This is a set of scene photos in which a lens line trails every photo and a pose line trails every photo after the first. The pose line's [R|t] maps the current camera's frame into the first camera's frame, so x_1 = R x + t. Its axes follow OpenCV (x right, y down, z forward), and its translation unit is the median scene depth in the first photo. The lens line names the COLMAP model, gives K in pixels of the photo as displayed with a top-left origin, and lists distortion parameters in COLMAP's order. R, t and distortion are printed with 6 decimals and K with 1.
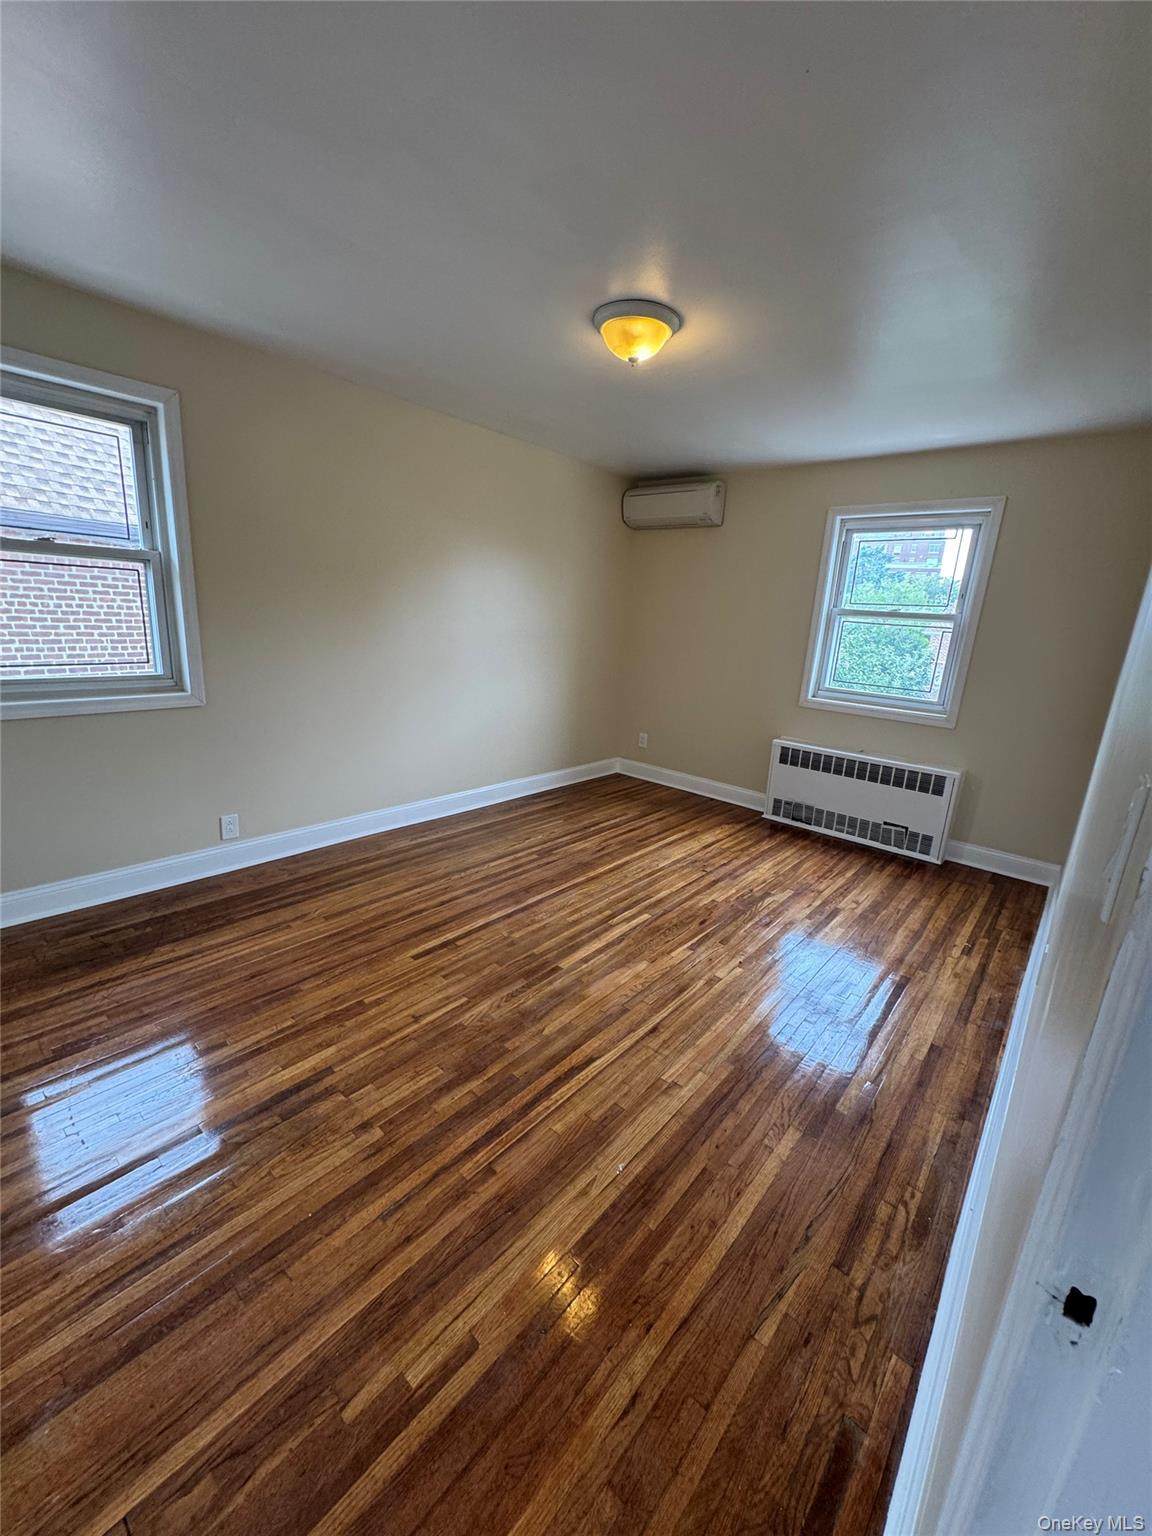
lens RADIAL K [[616.2, 0, 571.9], [0, 616.2, 772.7], [0, 0, 1]] dist [0.003470, -0.000894]
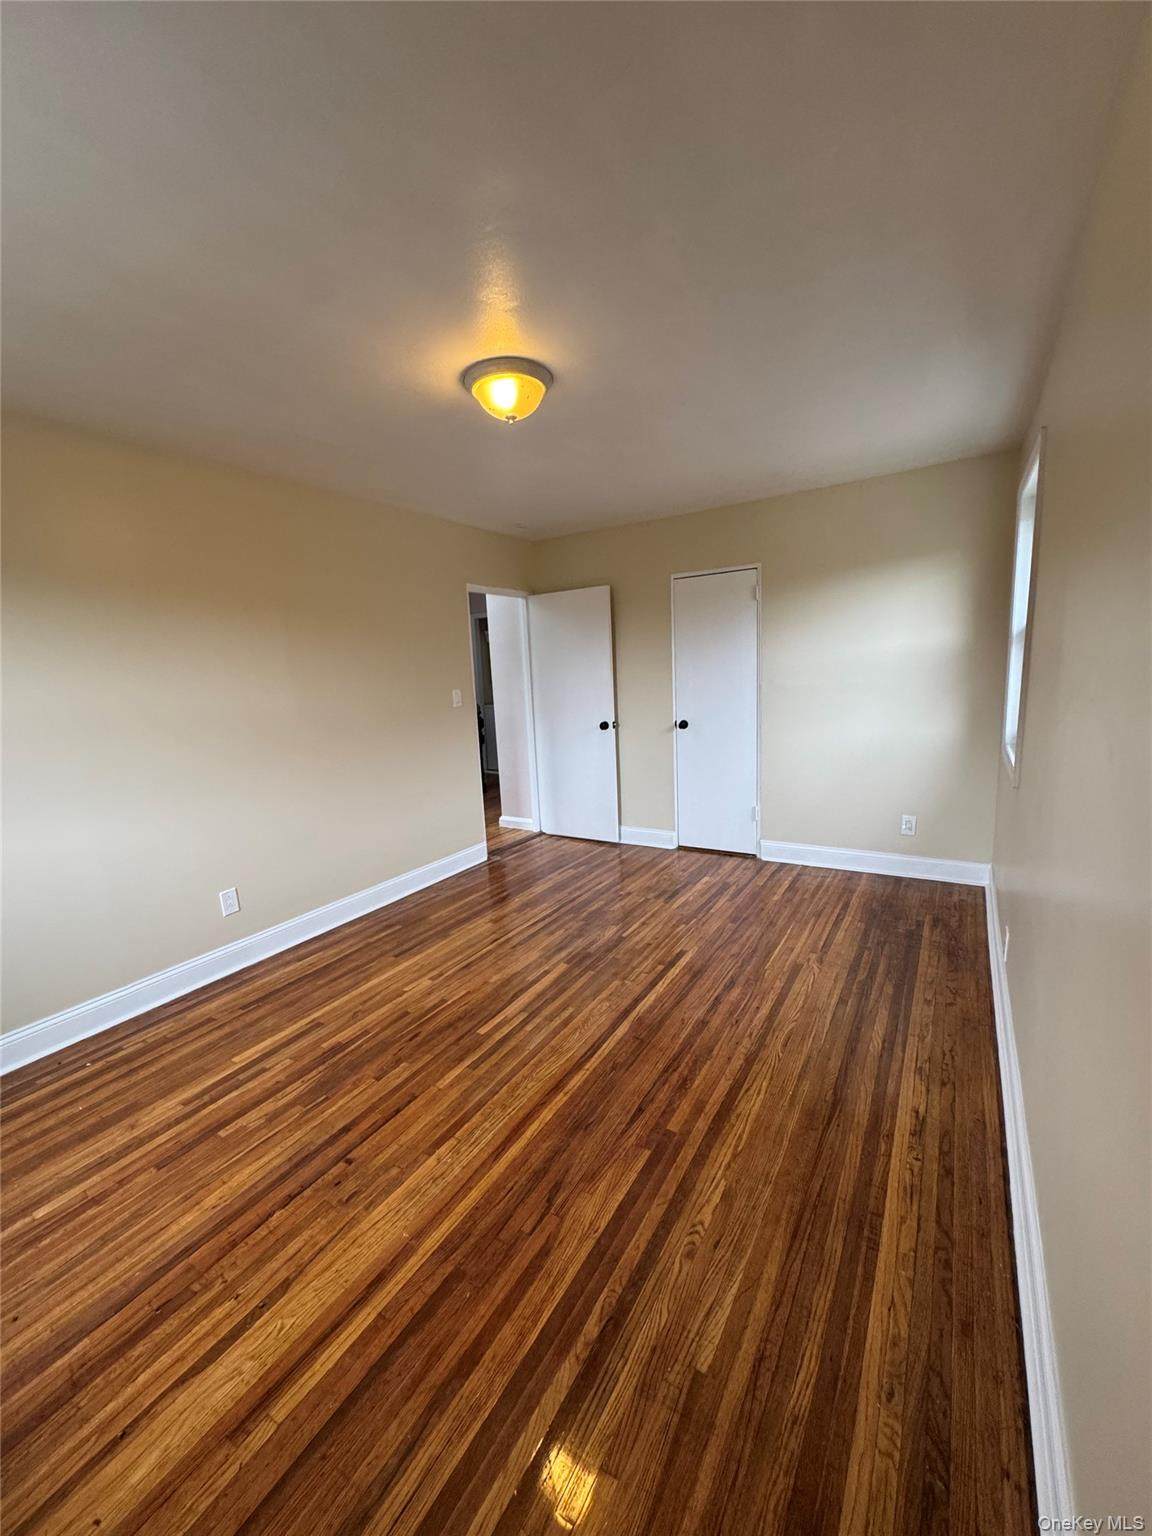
lens RADIAL K [[616.2, 0, 575.4], [0, 616.2, 767.1], [0, 0, 1]] dist [0.003470, -0.000894]
pose [[-0.986464, 0.010979, -0.163609, 0.143231], [-0.056401, 0.914160, 0.401412, -0.478782], [0.153972, 0.405206, -0.901166, 1.796333]]
